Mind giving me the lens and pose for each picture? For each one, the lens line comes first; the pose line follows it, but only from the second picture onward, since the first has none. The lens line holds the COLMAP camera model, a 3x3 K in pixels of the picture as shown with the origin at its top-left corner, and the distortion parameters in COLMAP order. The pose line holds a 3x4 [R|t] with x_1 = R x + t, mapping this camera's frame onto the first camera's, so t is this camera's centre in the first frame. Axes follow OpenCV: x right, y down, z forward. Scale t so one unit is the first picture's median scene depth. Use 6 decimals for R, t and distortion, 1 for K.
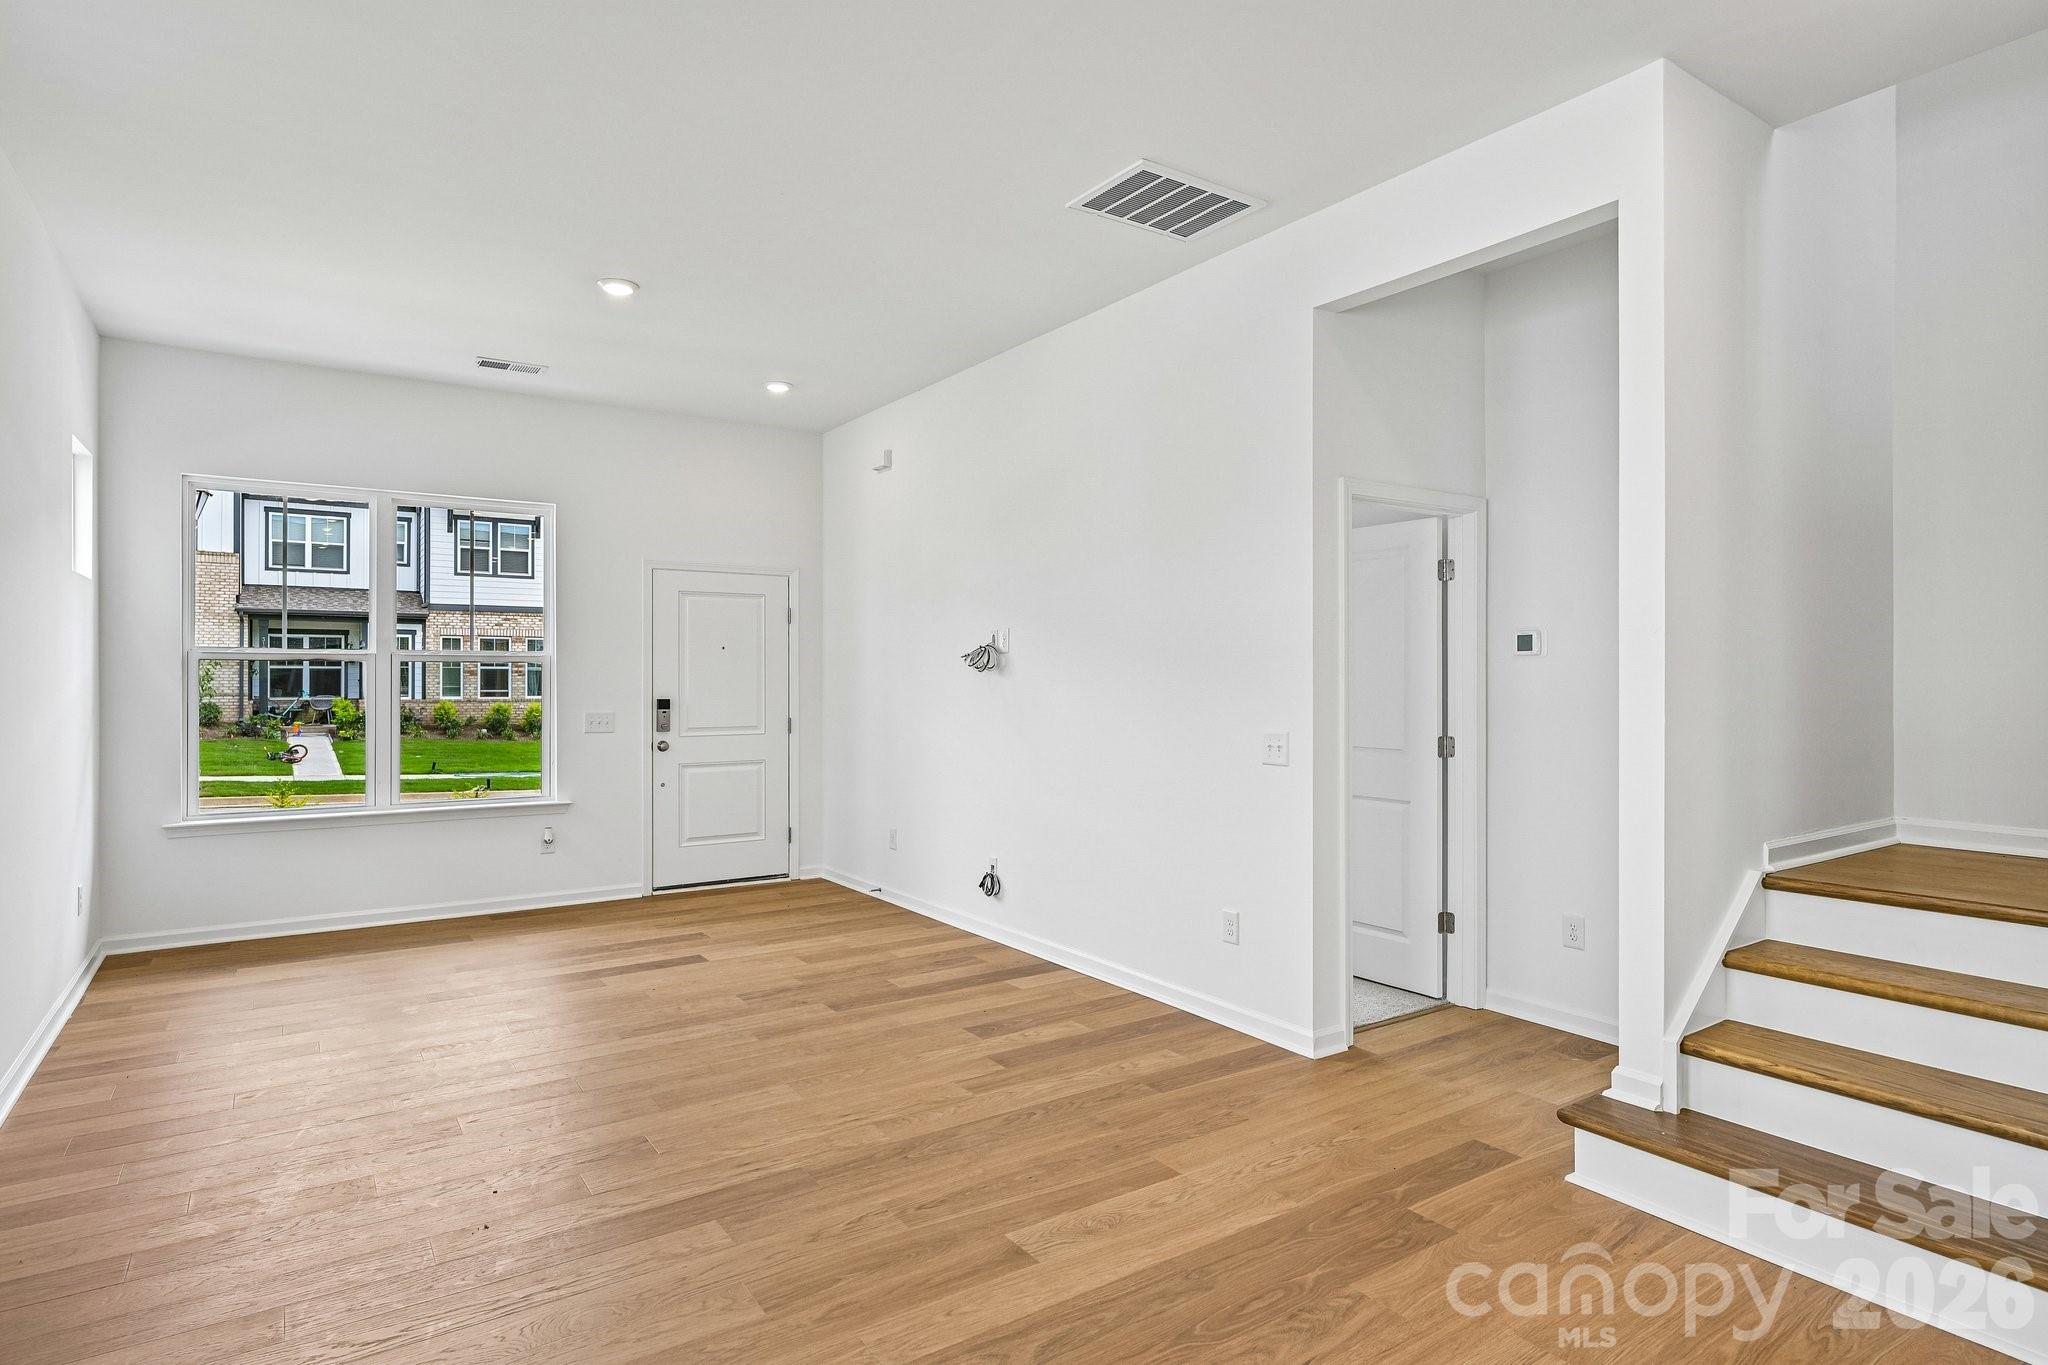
lens RADIAL K [[1093.2, 0, 1014.1], [0, 1093.2, 679.1], [0, 0, 1]] dist [-0.002645, 0.000543]
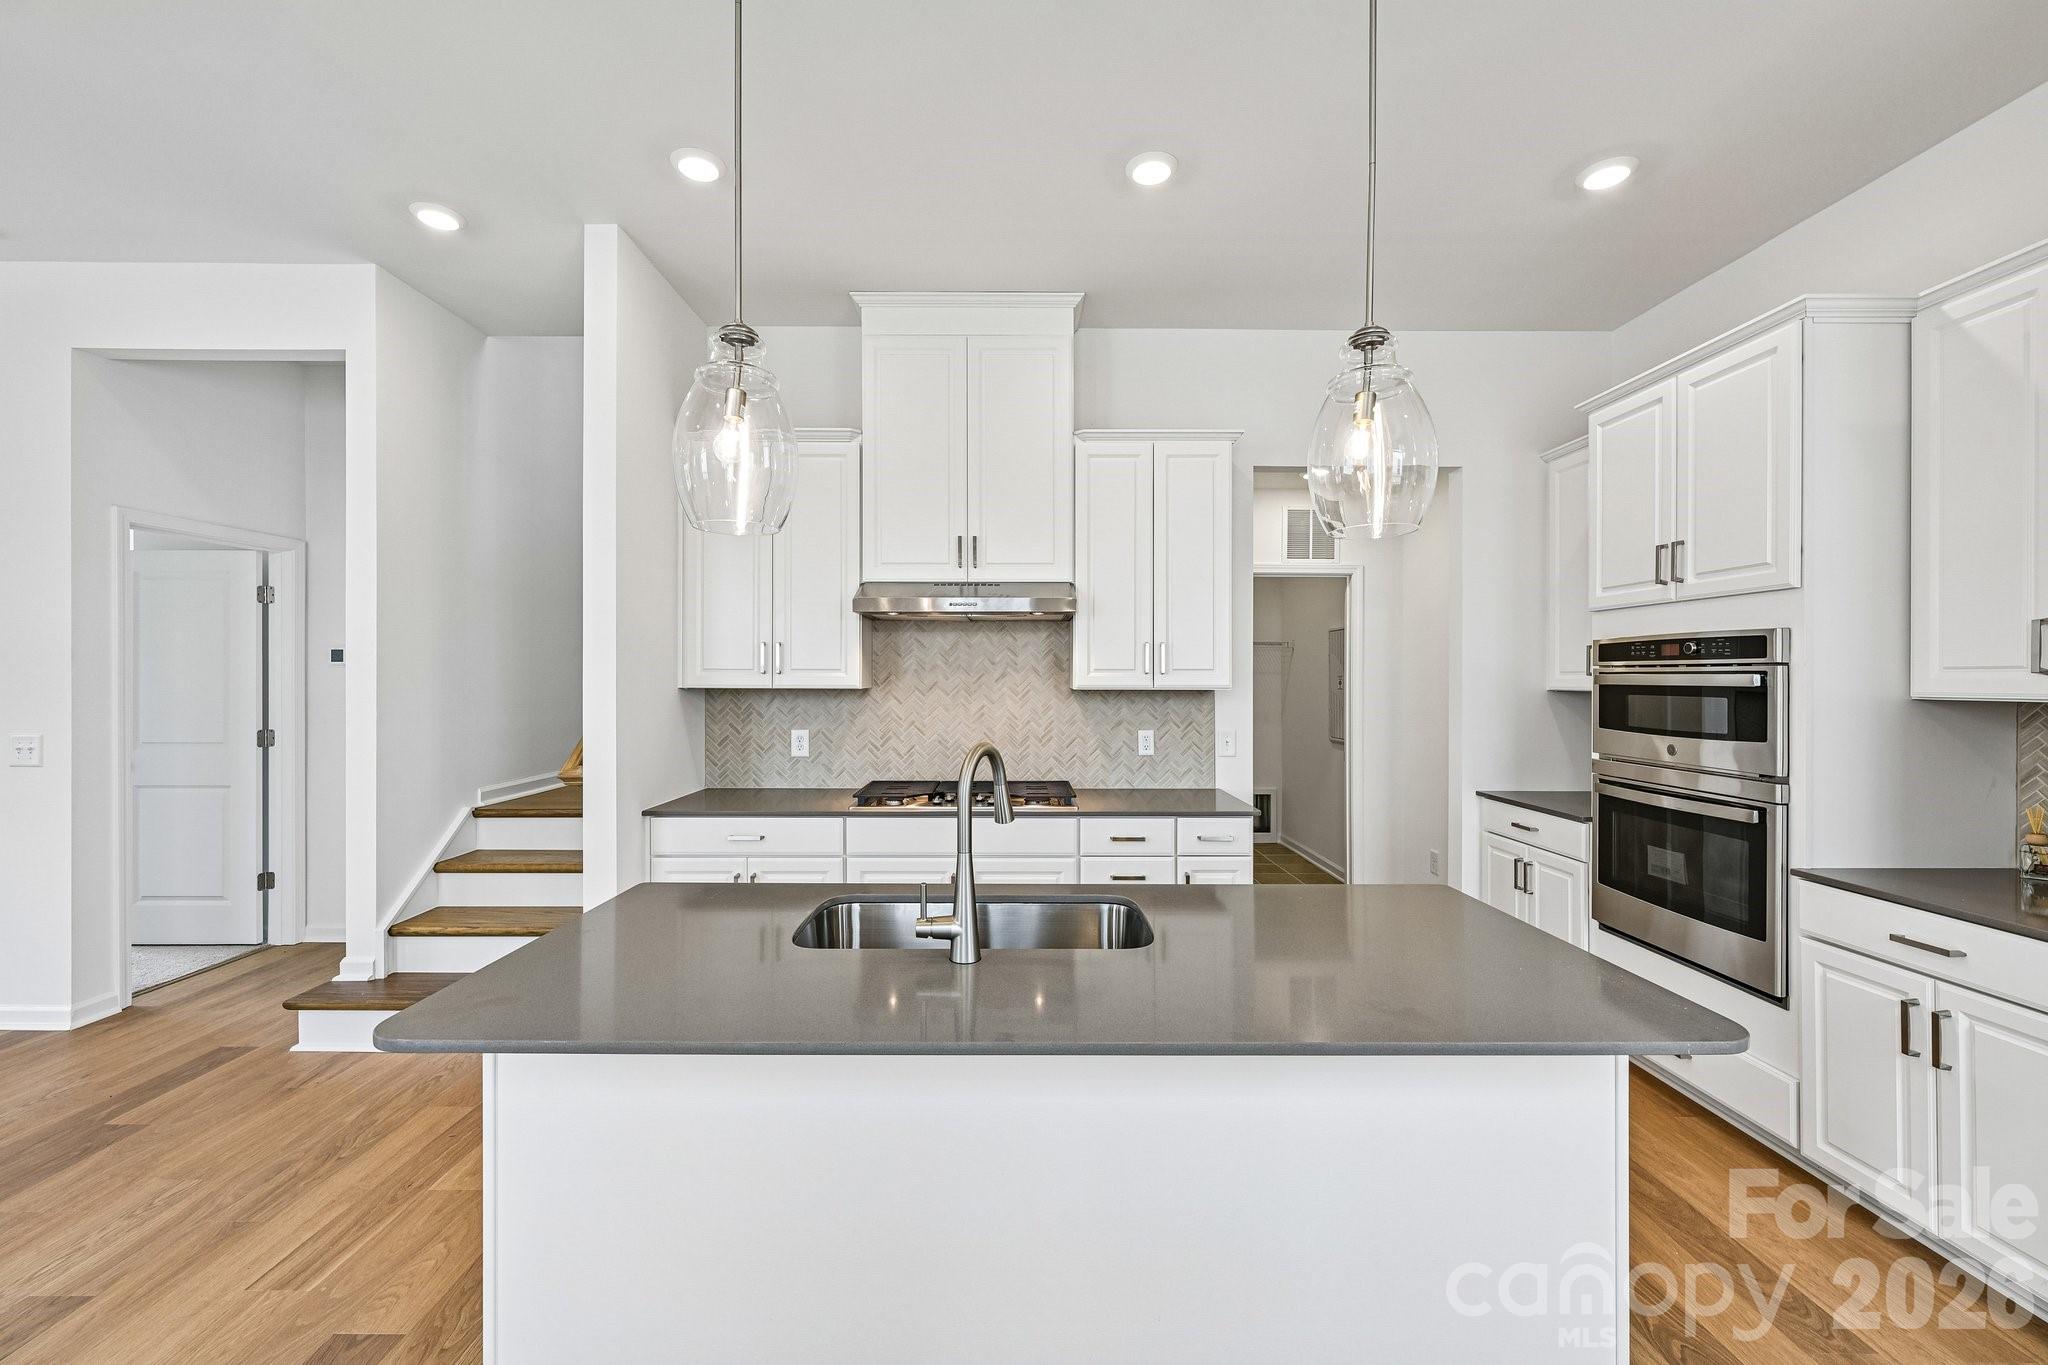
lens RADIAL K [[809.7, 0, 1021.2], [0, 809.7, 678.3], [0, 0, 1]] dist [-0.000781, 0.000564]
pose [[0.556522, -0.002480, 0.830829, 0.101130], [-0.002264, 0.999987, 0.004501, -0.010479], [-0.830829, -0.004386, 0.556510, -0.196013]]
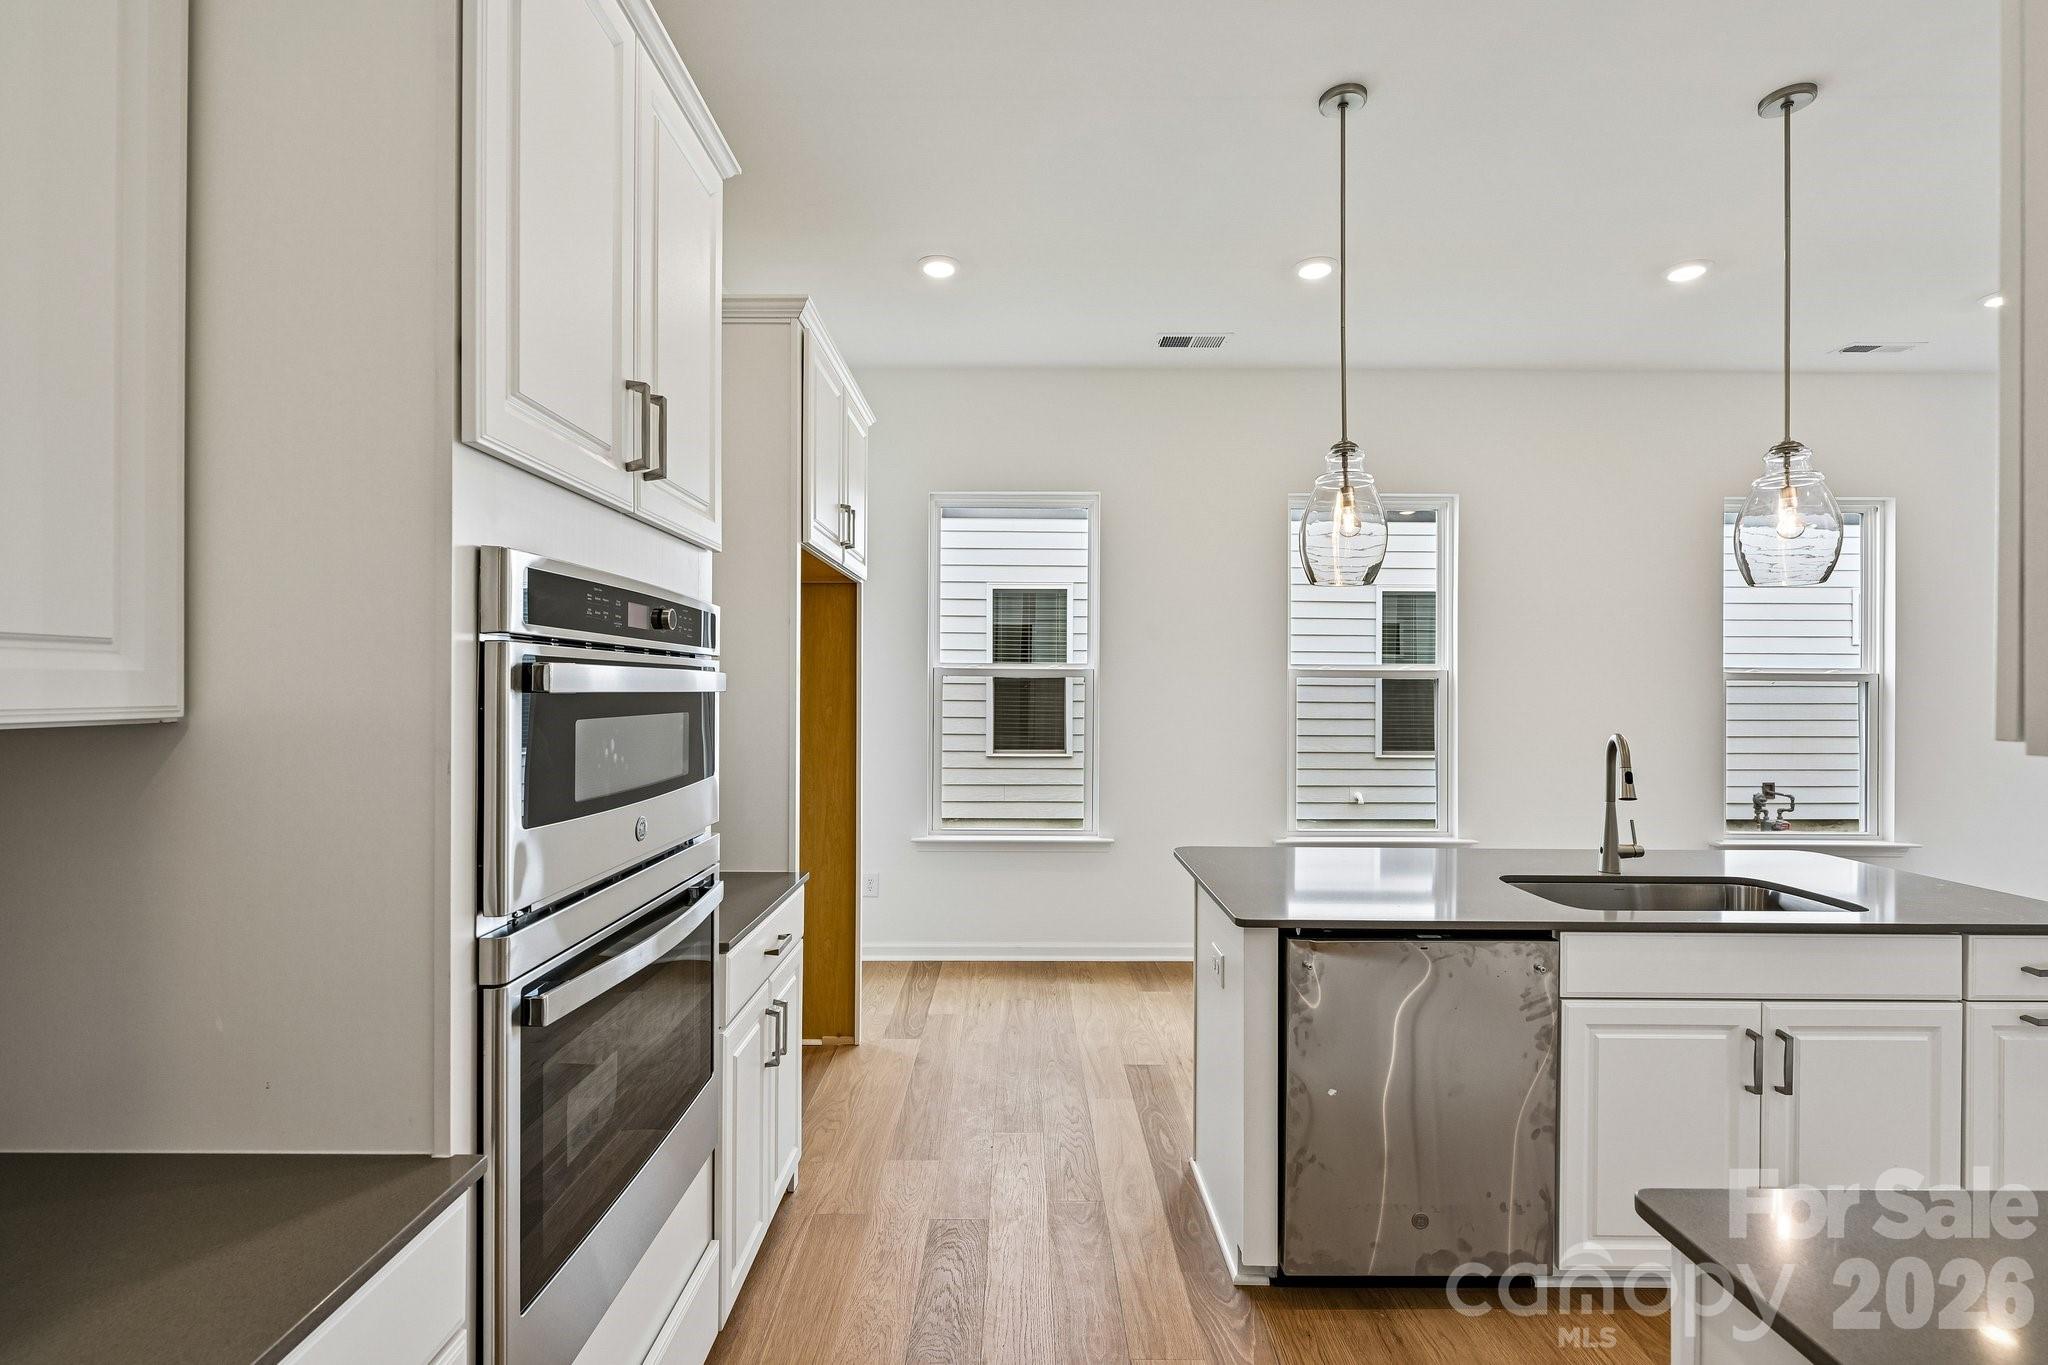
lens RADIAL K [[903.1, 0, 1005.4], [0, 903.1, 689.6], [0, 0, 1]] dist [0.001232, -0.001076]
pose [[-0.561812, -0.003831, -0.827256, 0.959303], [-0.003345, 0.999992, -0.002359, -0.005385], [0.827258, 0.001442, -0.561820, -0.010309]]
